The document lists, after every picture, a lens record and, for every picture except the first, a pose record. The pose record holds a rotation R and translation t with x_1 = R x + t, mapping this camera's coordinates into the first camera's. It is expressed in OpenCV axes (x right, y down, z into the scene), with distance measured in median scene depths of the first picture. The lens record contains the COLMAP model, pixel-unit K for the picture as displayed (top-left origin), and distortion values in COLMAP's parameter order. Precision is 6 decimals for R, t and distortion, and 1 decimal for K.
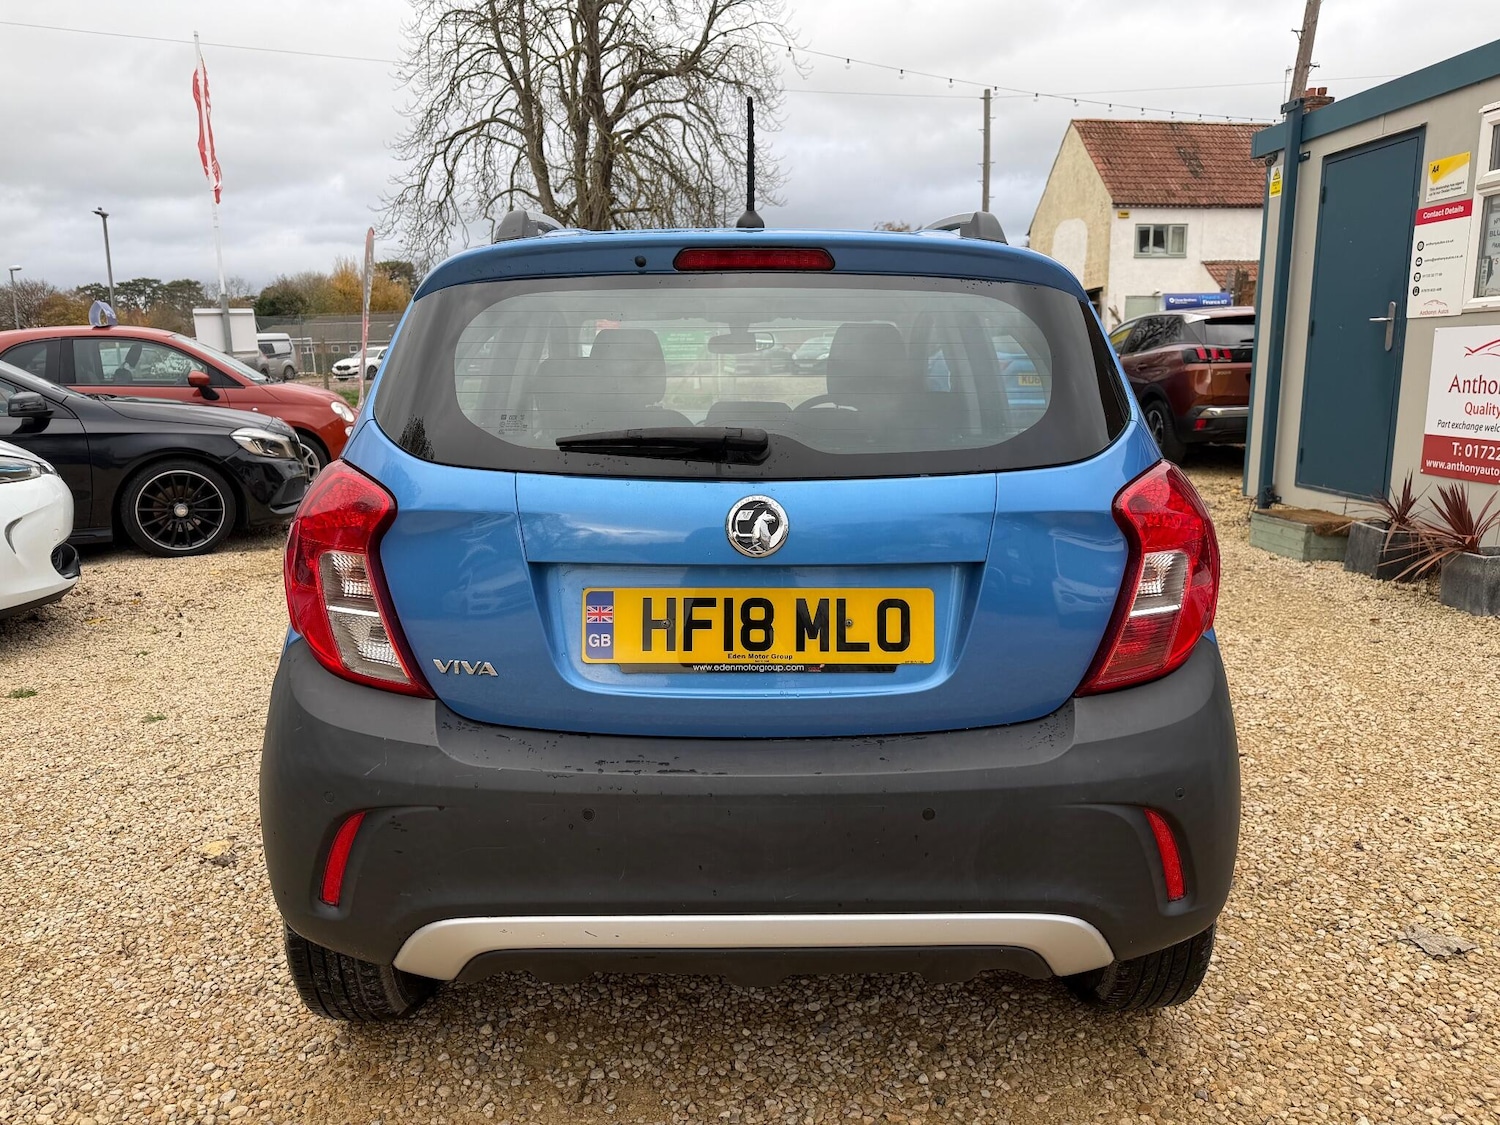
lens RADIAL K [[1063.4, 0, 749.9], [0, 1063.4, 562.5], [0, 0, 1]] dist [0.016284, -0.024024]
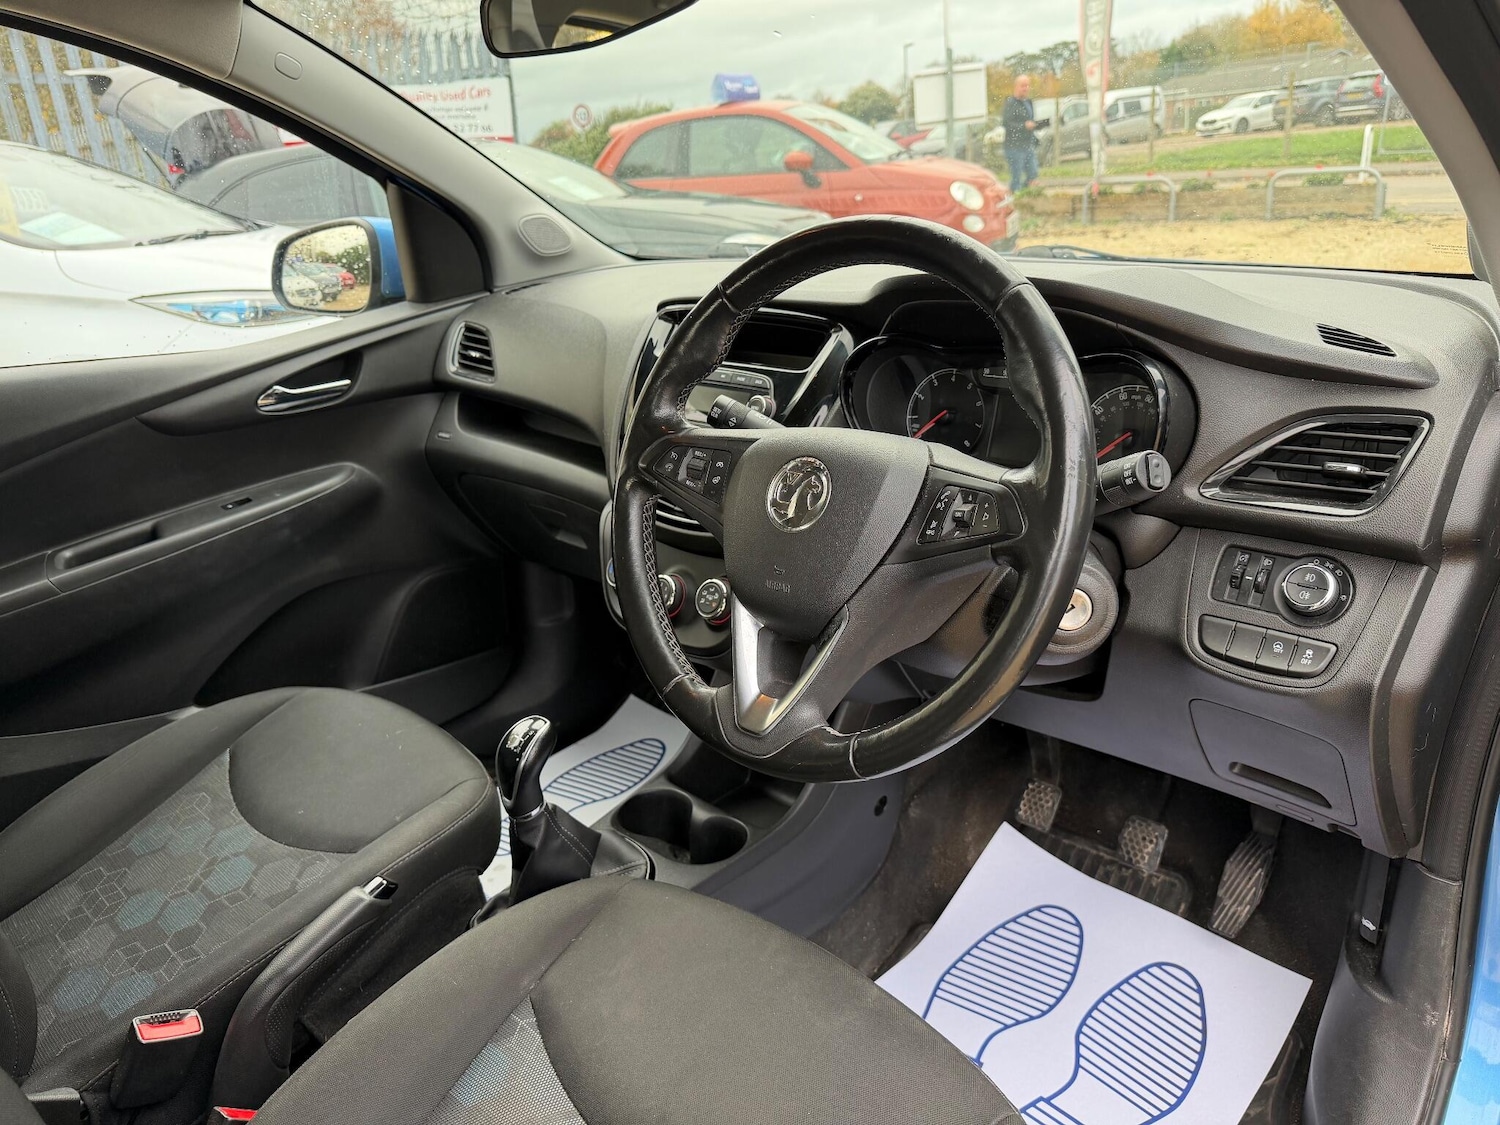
lens RADIAL K [[1063.4, 0, 746.5], [0, 1063.4, 567.1], [0, 0, 1]] dist [0.016284, -0.024024]
pose [[0.713202, 0.207416, -0.669568, 0.176731], [-0.060512, 0.969870, 0.235987, -0.120205], [0.698342, -0.127789, 0.704264, 0.711952]]
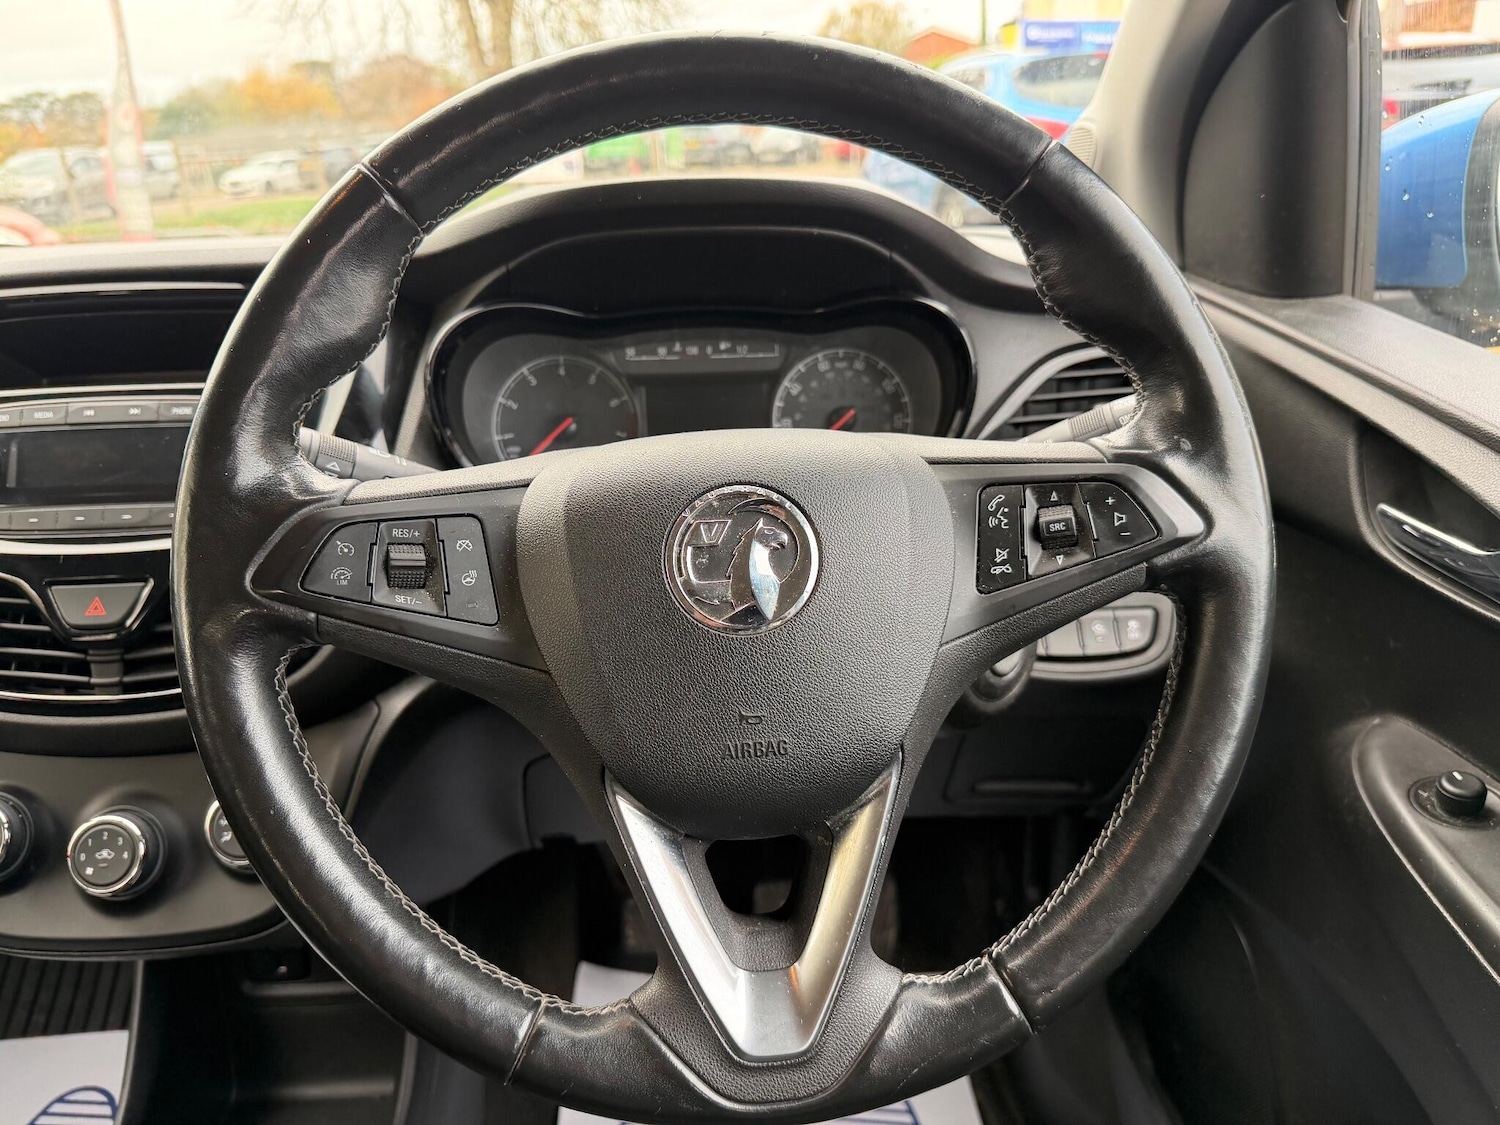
lens RADIAL K [[1063.4, 0, 737.1], [0, 1063.4, 592.8], [0, 0, 1]] dist [0.016284, -0.024024]
pose [[0.999088, -0.039851, 0.015329, 0.066594], [0.036090, 0.980020, 0.195600, -0.106313], [-0.022817, -0.194868, 0.980564, 0.753769]]
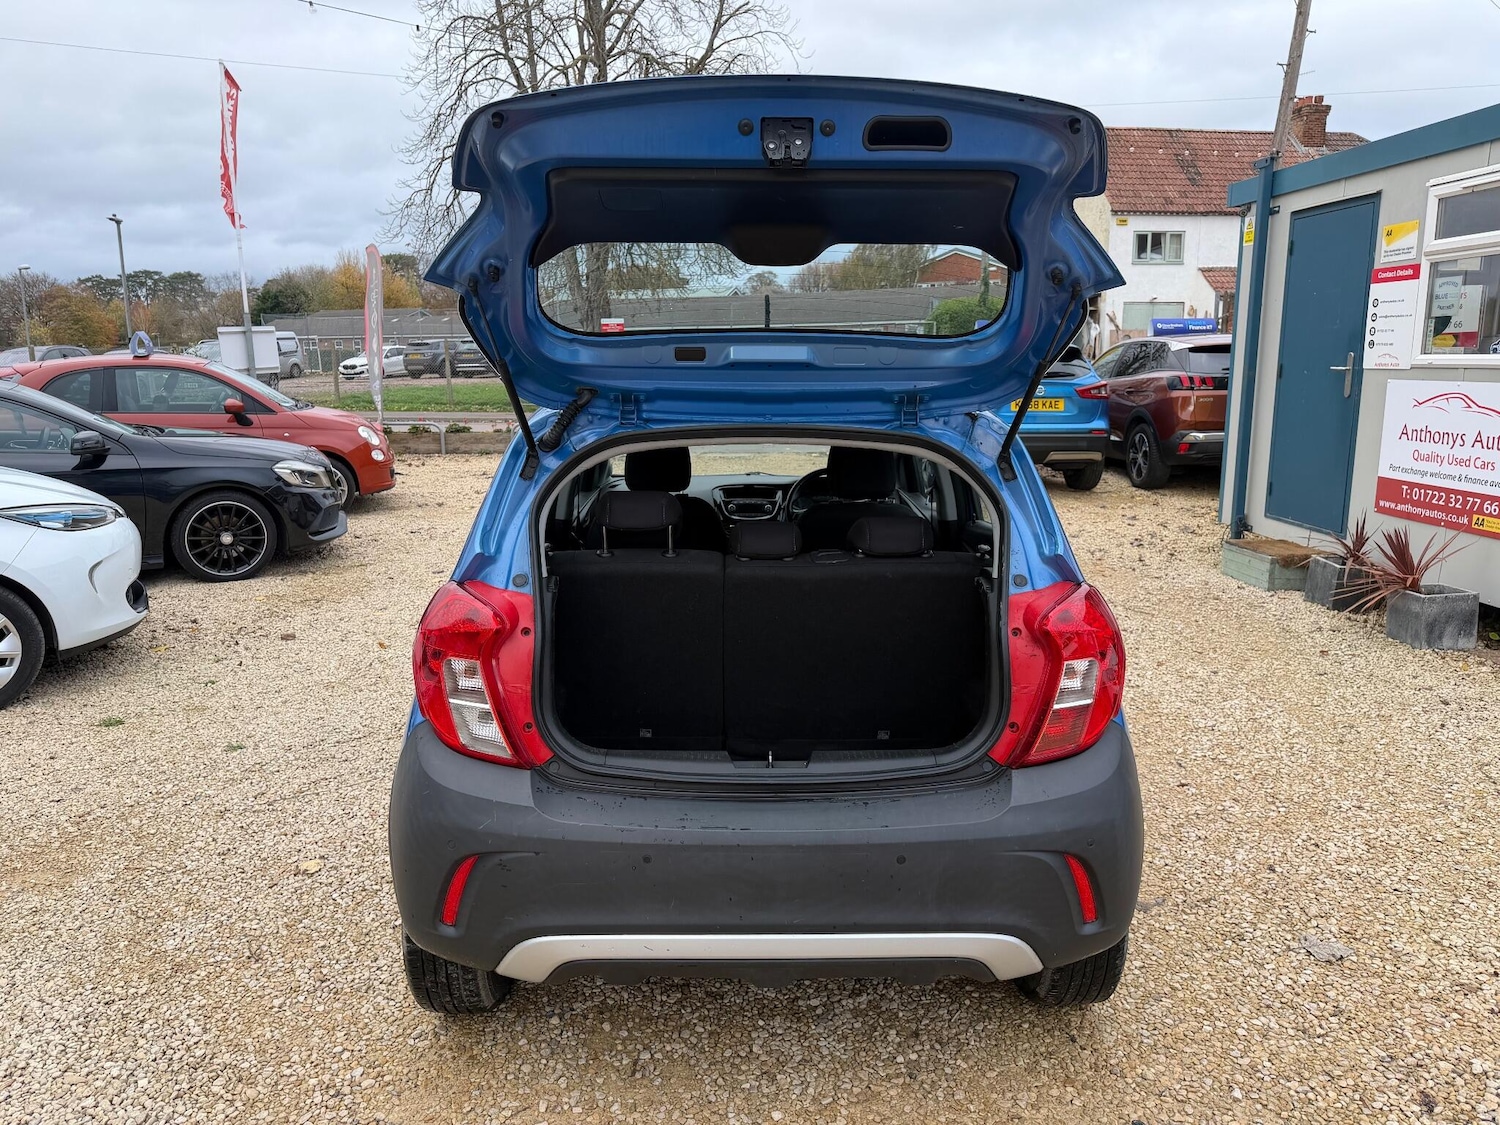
lens RADIAL K [[1063.4, 0, 757.4], [0, 1063.4, 559.4], [0, 0, 1]] dist [0.016284, -0.024024]
pose [[0.999977, 0.003895, 0.005478, -0.007932], [-0.003906, 0.999990, 0.002064, -0.052253], [-0.005470, -0.002085, 0.999983, -0.123311]]
